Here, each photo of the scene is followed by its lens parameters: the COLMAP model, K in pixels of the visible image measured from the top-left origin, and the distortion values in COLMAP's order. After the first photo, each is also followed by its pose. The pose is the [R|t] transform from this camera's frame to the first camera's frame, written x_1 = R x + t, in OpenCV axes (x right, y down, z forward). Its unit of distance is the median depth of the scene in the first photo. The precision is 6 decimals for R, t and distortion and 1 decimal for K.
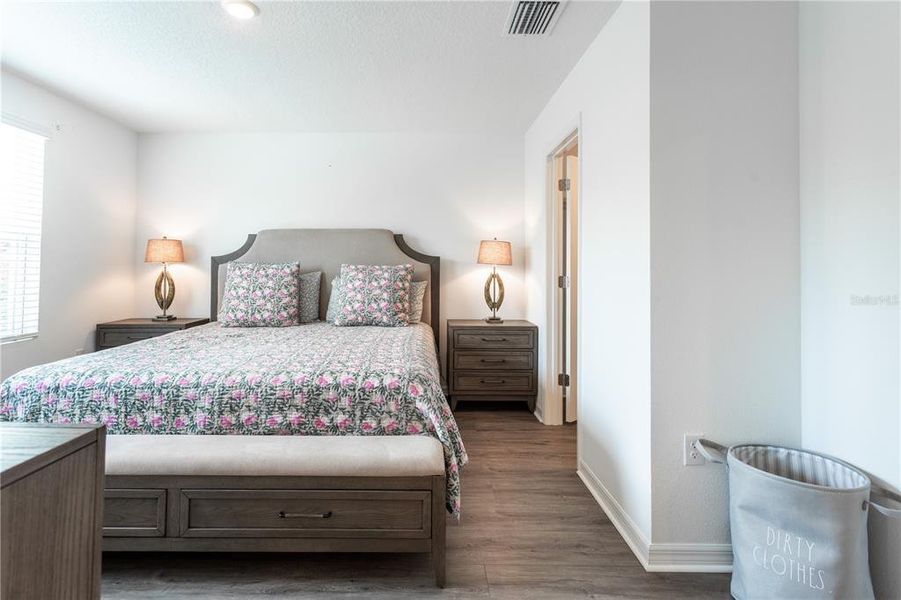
lens RADIAL K [[440.1, 0, 429.3], [0, 440.1, 266.4], [0, 0, 1]] dist [-0.000443, 0.007673]
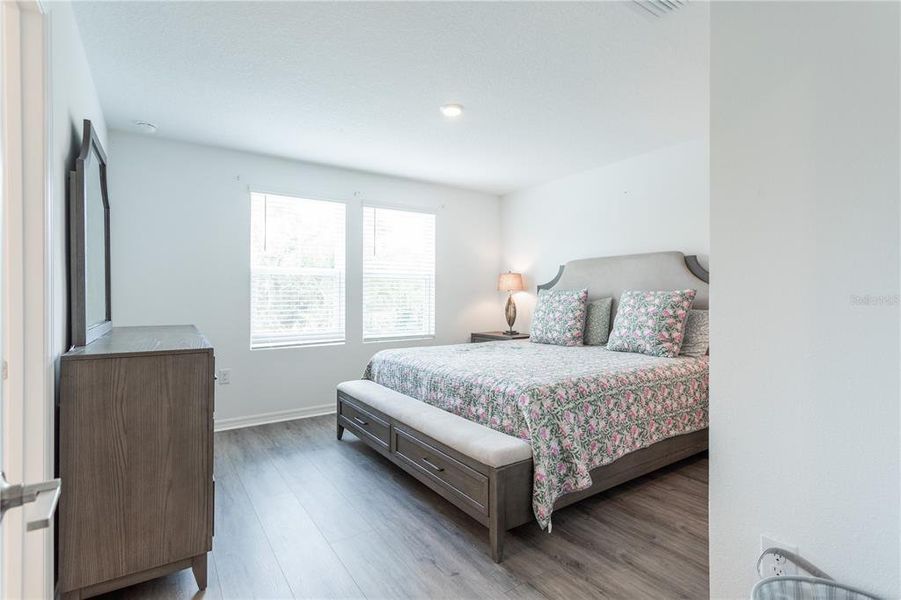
lens RADIAL K [[442.5, 0, 453.0], [0, 442.5, 302.0], [0, 0, 1]] dist [0.002274, 0.000538]
pose [[0.566971, 0.008036, -0.823699, 0.445044], [0.007648, 0.999858, 0.015019, 0.004053], [0.823702, -0.014815, 0.566829, 0.112499]]
